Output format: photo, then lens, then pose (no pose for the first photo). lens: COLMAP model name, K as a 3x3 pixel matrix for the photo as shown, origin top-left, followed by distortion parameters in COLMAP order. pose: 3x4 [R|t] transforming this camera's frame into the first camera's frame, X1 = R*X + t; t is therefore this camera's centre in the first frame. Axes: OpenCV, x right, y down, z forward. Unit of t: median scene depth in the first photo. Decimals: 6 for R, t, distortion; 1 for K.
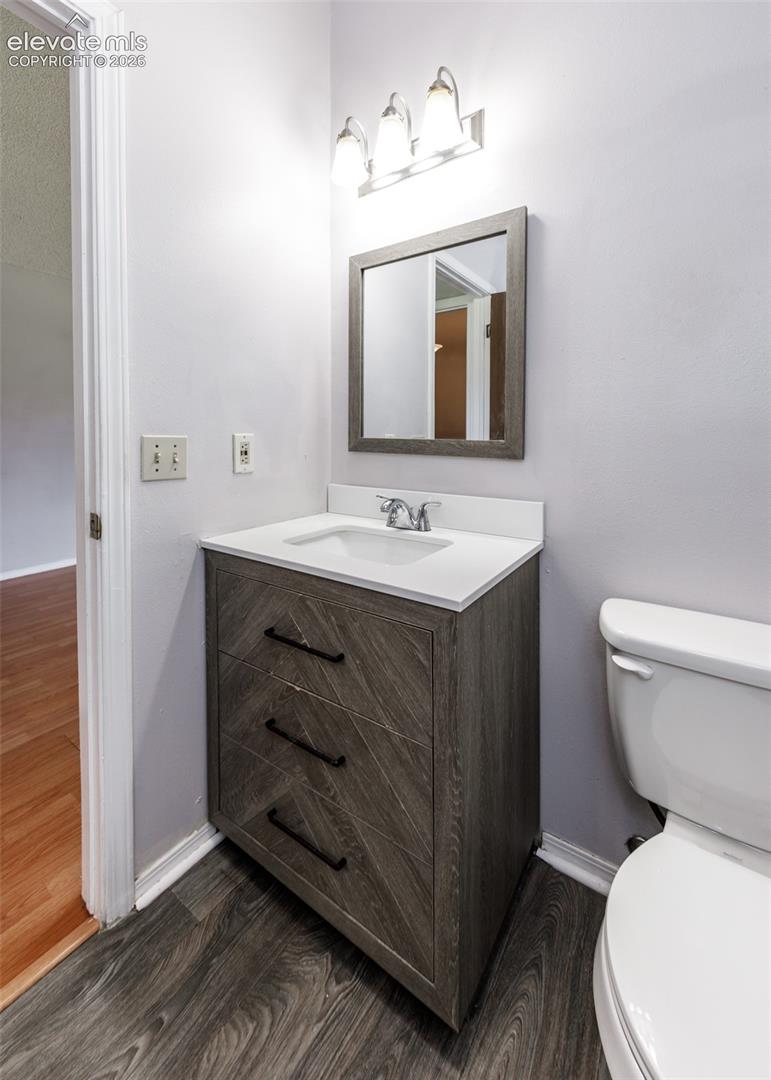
lens RADIAL K [[444.4, 0, 388.9], [0, 444.4, 441.8], [0, 0, 1]] dist [0.000175, -0.000418]
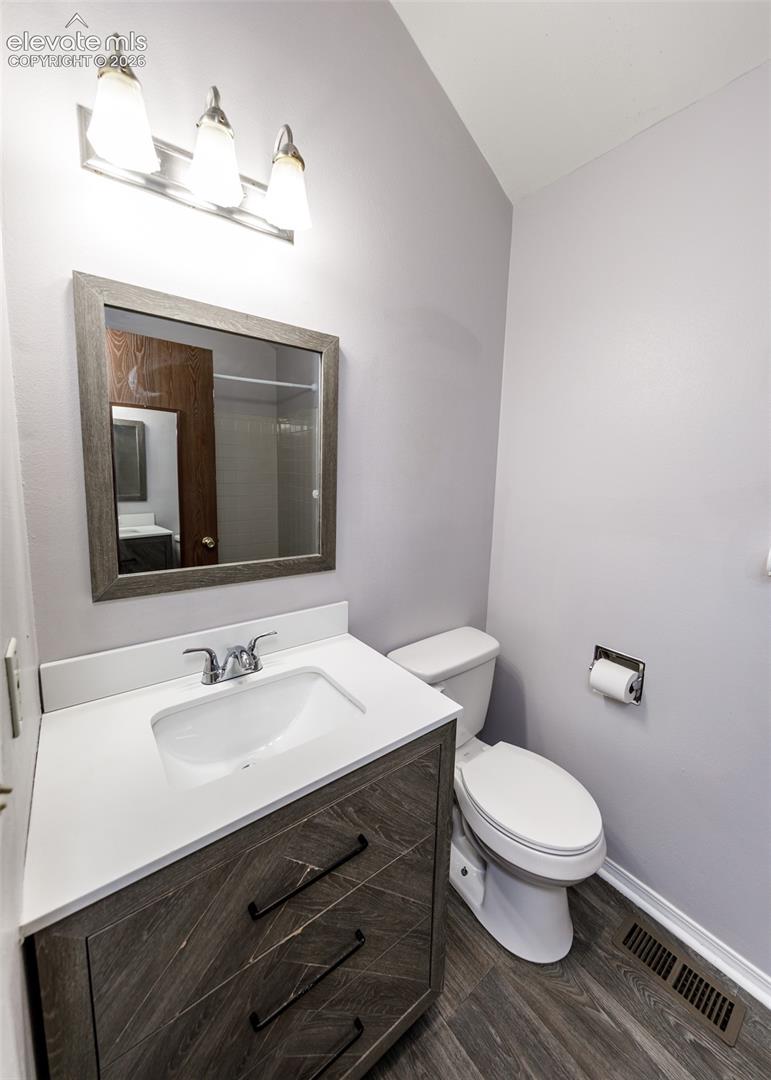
lens RADIAL K [[402.3, 0, 385.5], [0, 402.3, 526.1], [0, 0, 1]] dist [0.001278, 0.000044]
pose [[0.326280, -0.128320, 0.936523, -0.774461], [-0.002006, 0.990647, 0.136435, -0.266866], [-0.945271, -0.046395, 0.322971, 0.697738]]
